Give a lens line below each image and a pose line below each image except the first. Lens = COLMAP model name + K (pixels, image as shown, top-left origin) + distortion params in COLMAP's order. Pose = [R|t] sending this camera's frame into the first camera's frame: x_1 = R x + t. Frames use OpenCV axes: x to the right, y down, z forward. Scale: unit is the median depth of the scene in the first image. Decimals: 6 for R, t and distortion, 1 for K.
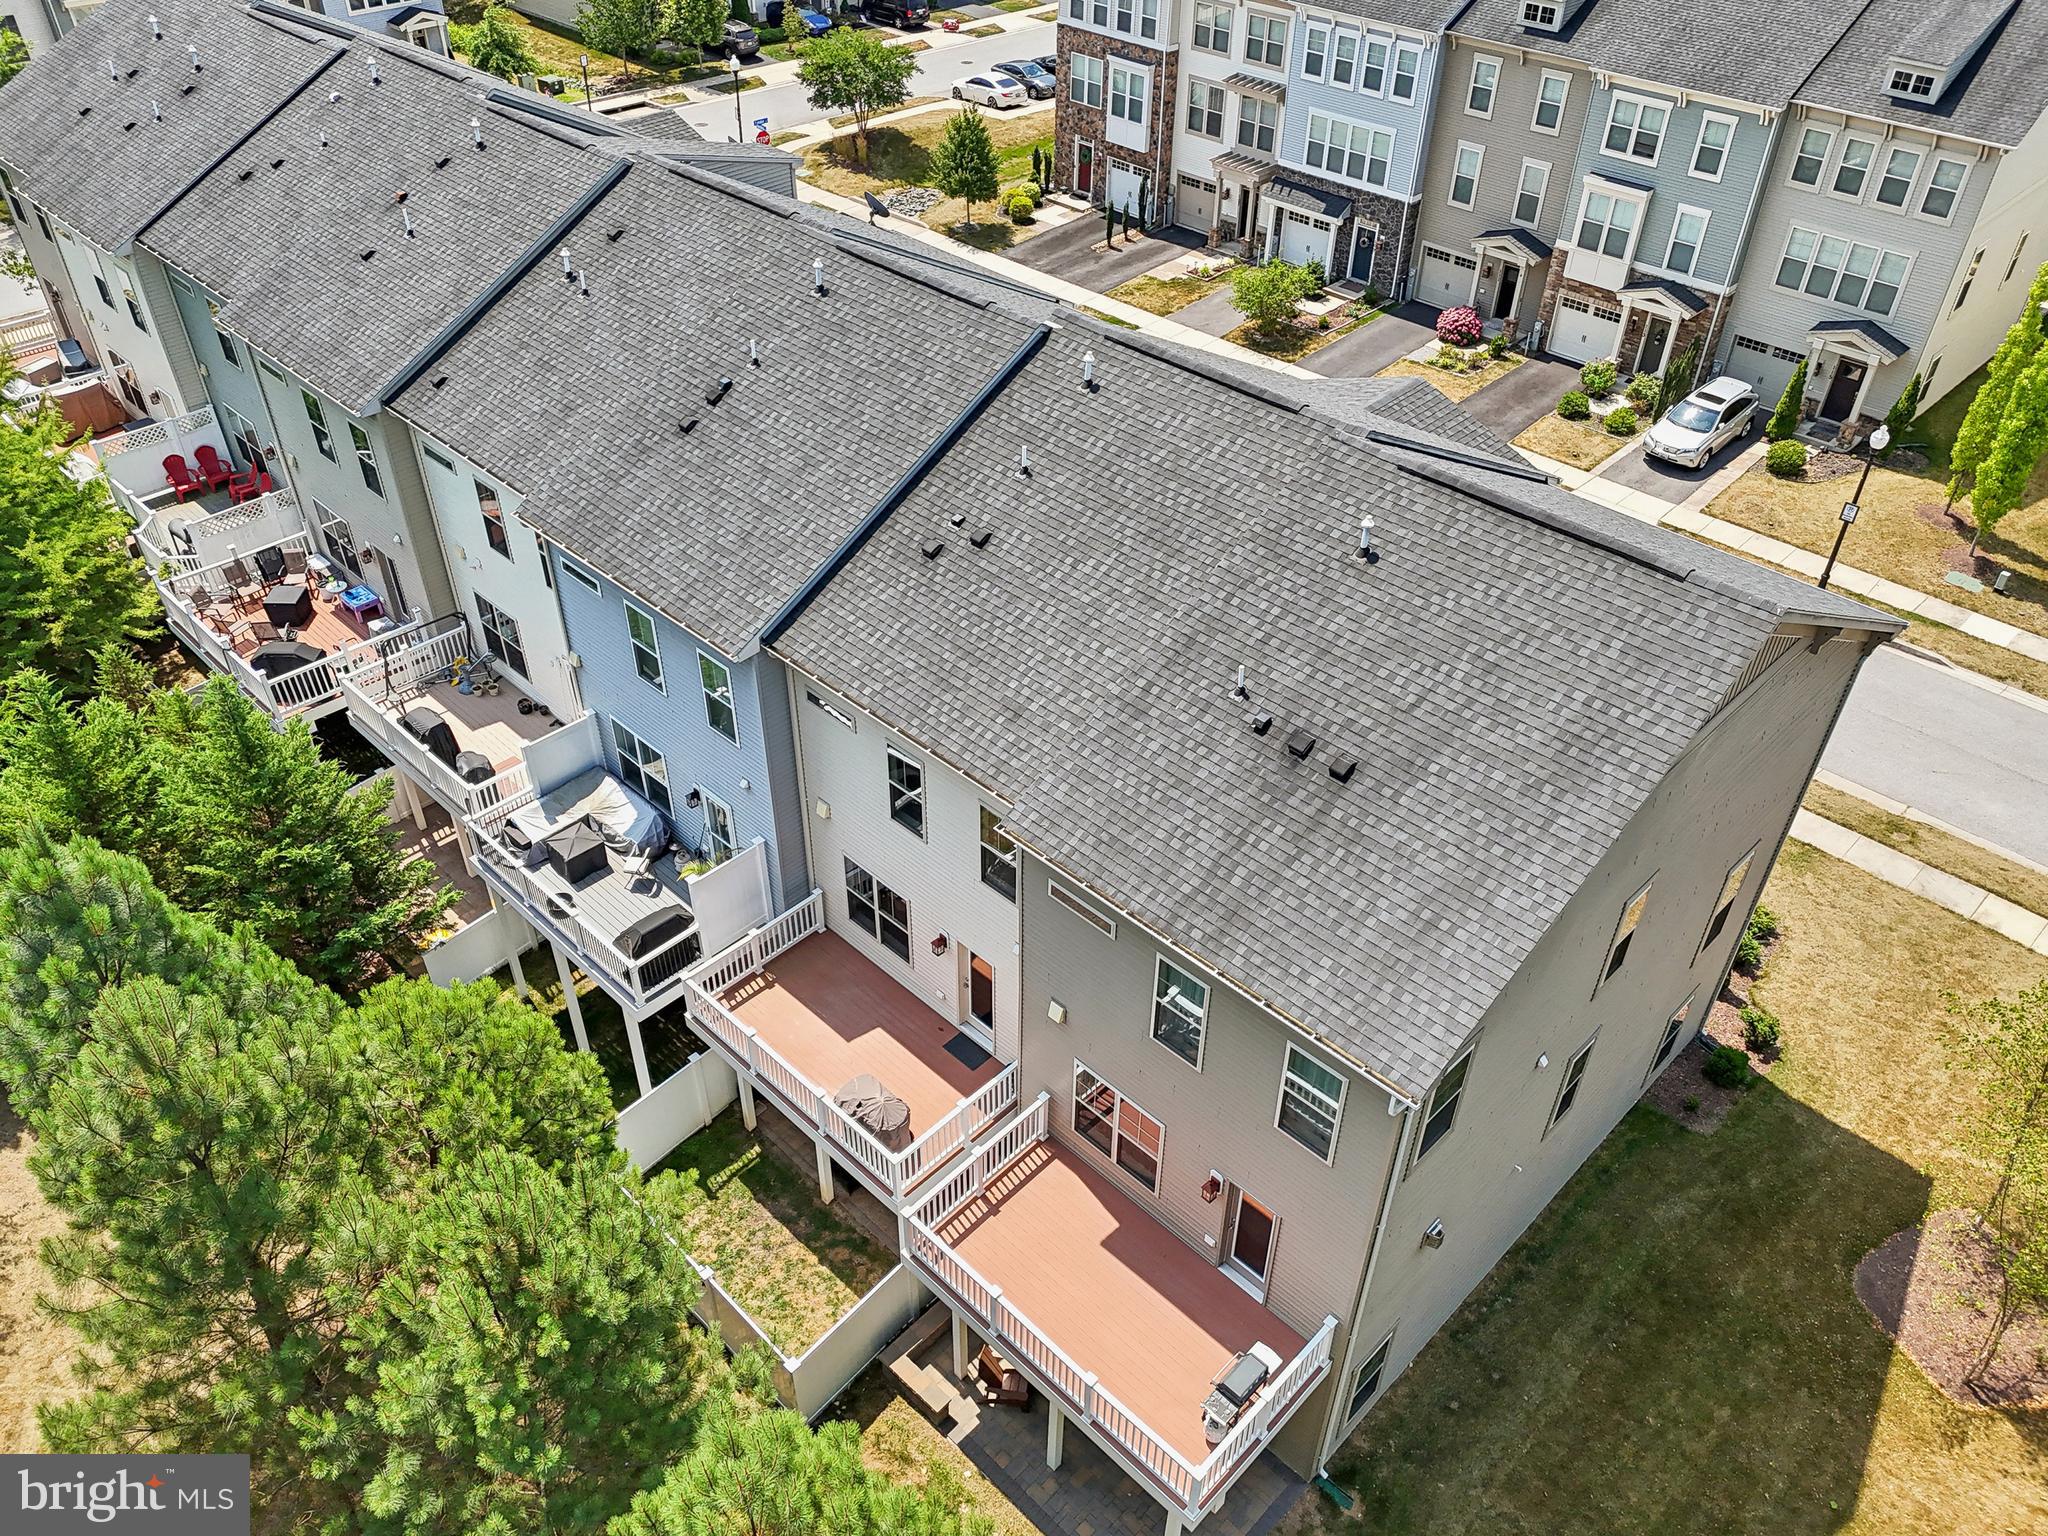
lens RADIAL K [[1558.9, 0, 1024.0], [0, 1558.9, 768.0], [0, 0, 1]] dist [0.098551, -0.096916]
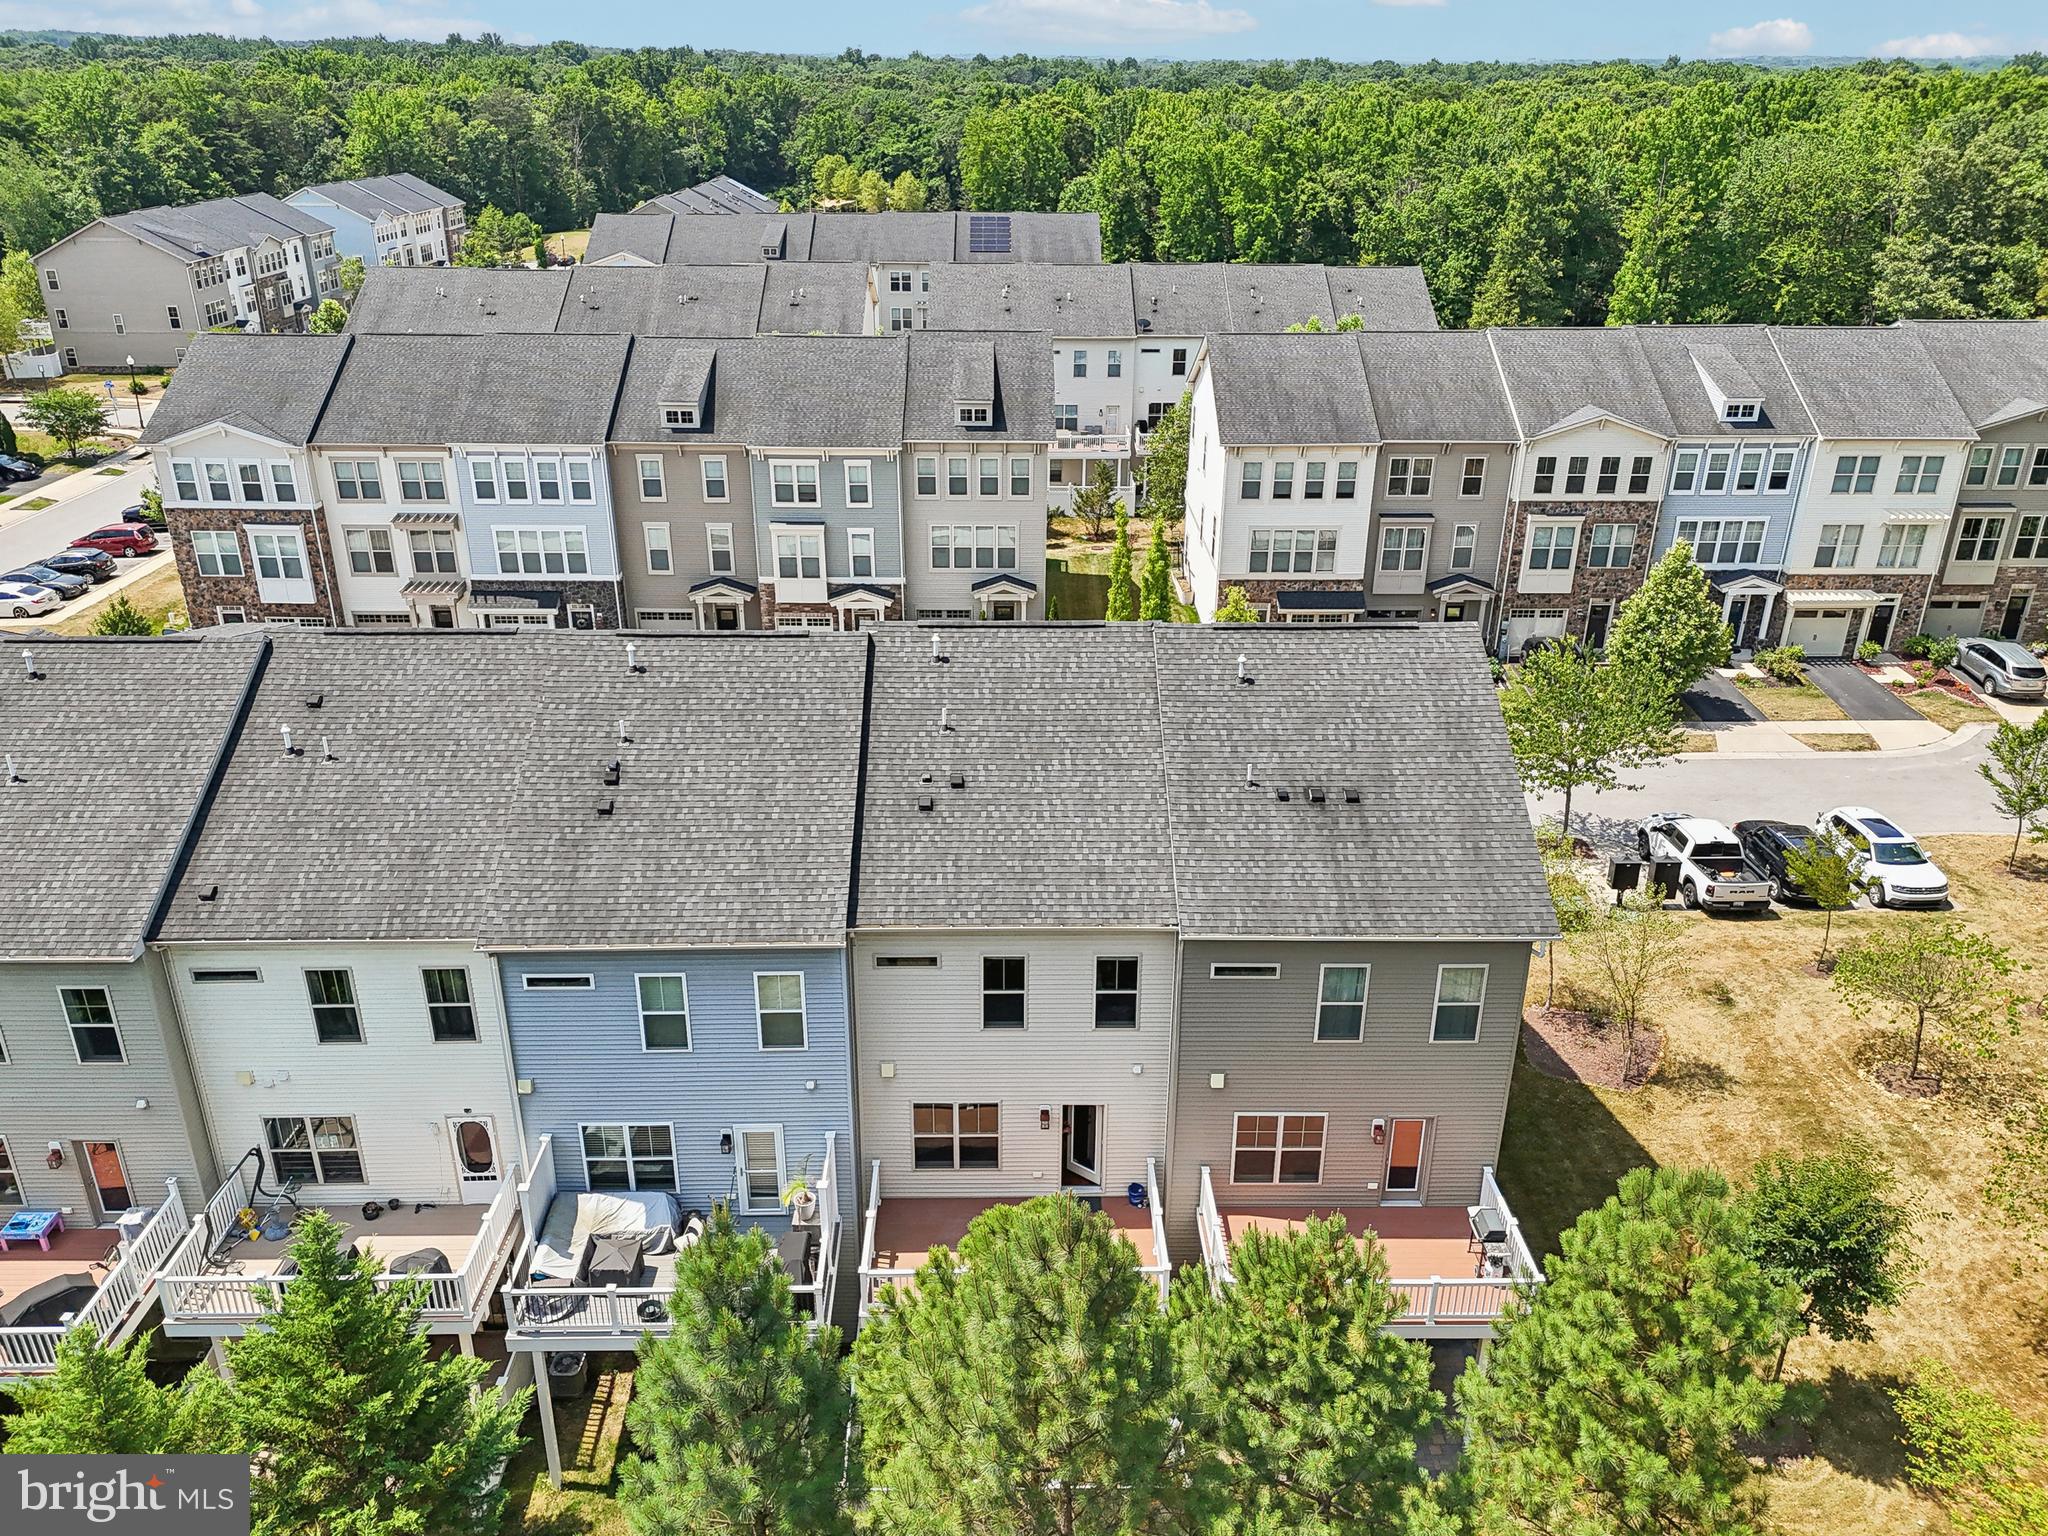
lens RADIAL K [[1561.4, 0, 1044.7], [0, 1561.4, 767.3], [0, 0, 1]] dist [0.090223, -0.096389]
pose [[0.699022, -0.298296, 0.649913, -0.334879], [0.448257, 0.890901, -0.073224, -0.015817], [-0.557166, 0.342513, 0.756473, 0.013827]]
